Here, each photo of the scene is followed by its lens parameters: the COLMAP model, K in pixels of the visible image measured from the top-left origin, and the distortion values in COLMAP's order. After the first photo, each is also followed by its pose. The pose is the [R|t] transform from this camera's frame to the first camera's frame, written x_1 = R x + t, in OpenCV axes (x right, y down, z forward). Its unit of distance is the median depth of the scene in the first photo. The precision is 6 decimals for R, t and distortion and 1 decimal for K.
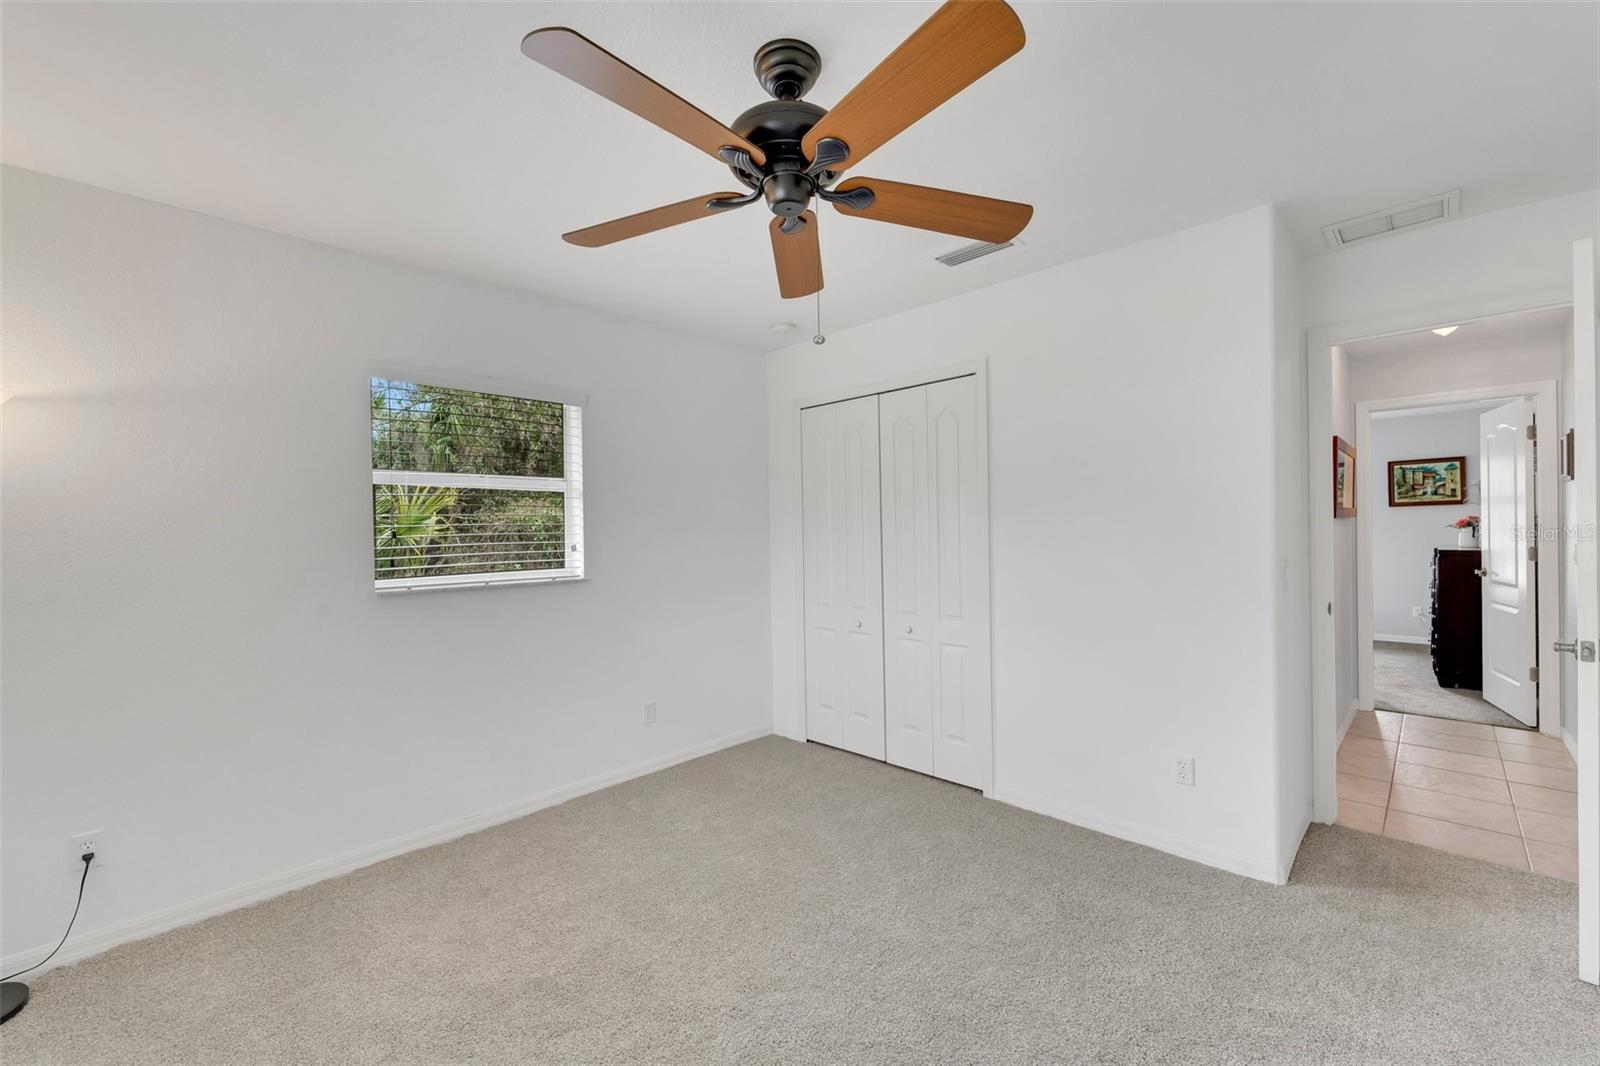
lens RADIAL K [[654.7, 0, 797.8], [0, 654.7, 535.3], [0, 0, 1]] dist [-0.001358, -0.000525]
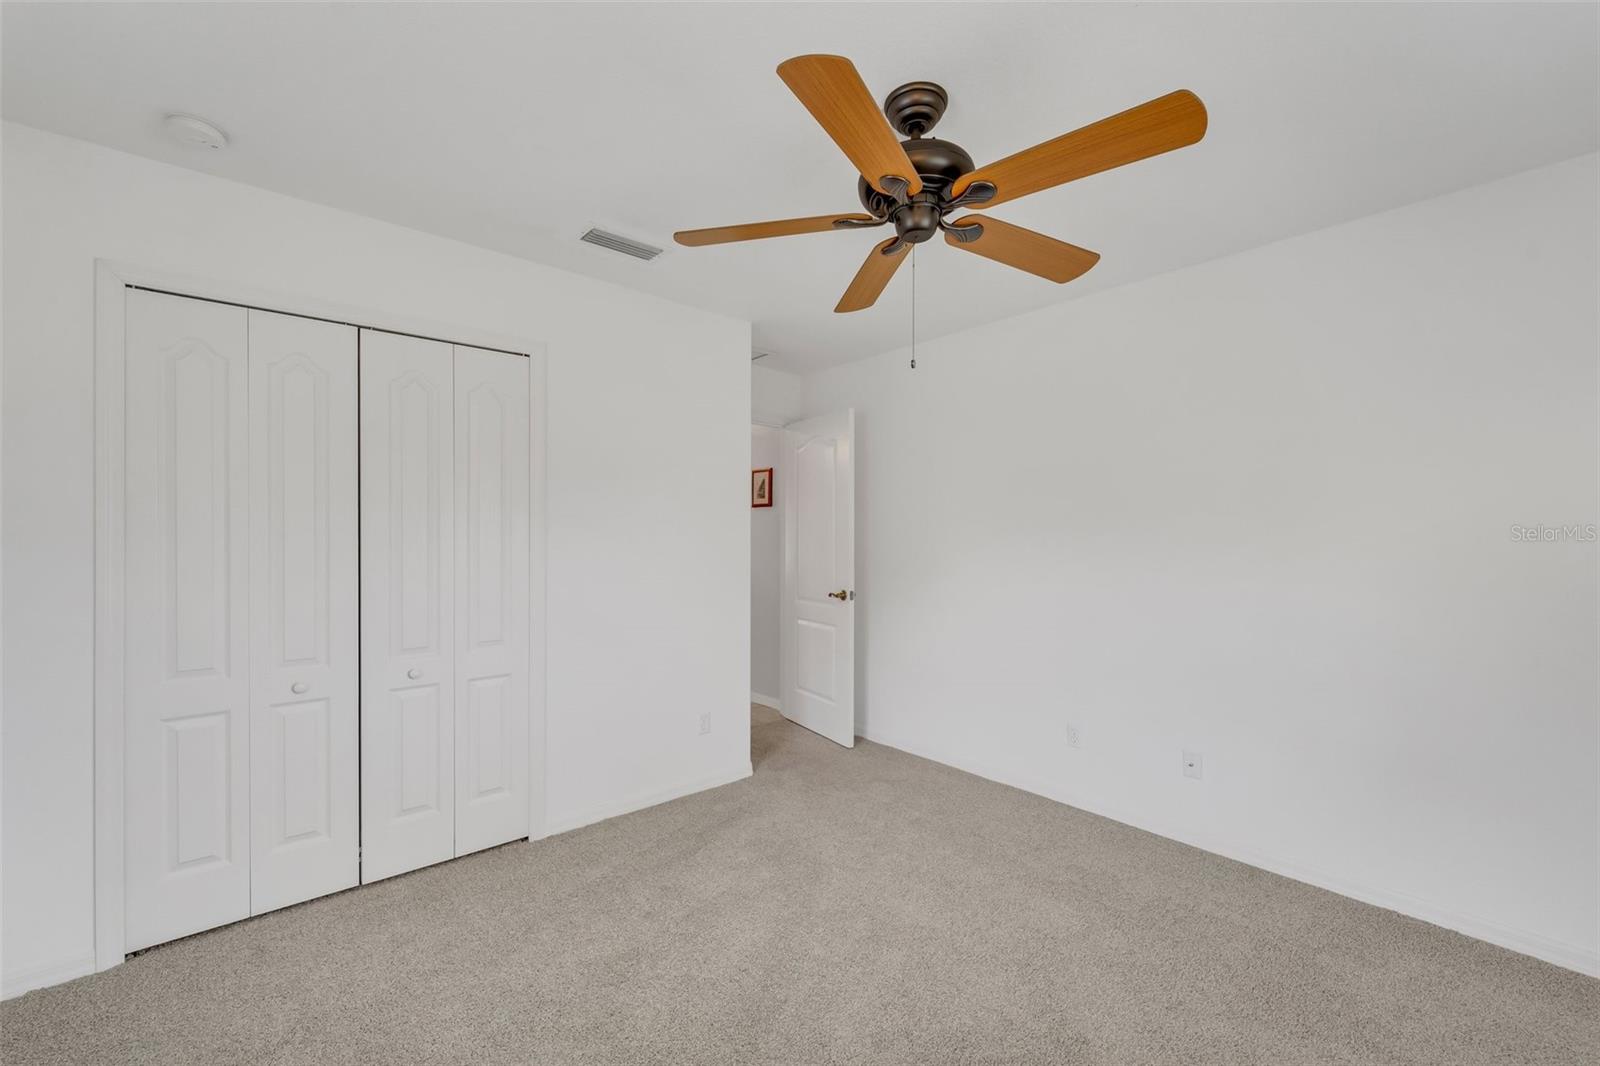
lens RADIAL K [[654.7, 0, 797.8], [0, 654.7, 535.3], [0, 0, 1]] dist [-0.001358, -0.000525]
pose [[0.071616, 0.017309, 0.997282, -0.545024], [0.004613, 0.999833, -0.017685, 0.008050], [-0.997422, 0.005867, 0.071525, 0.560832]]
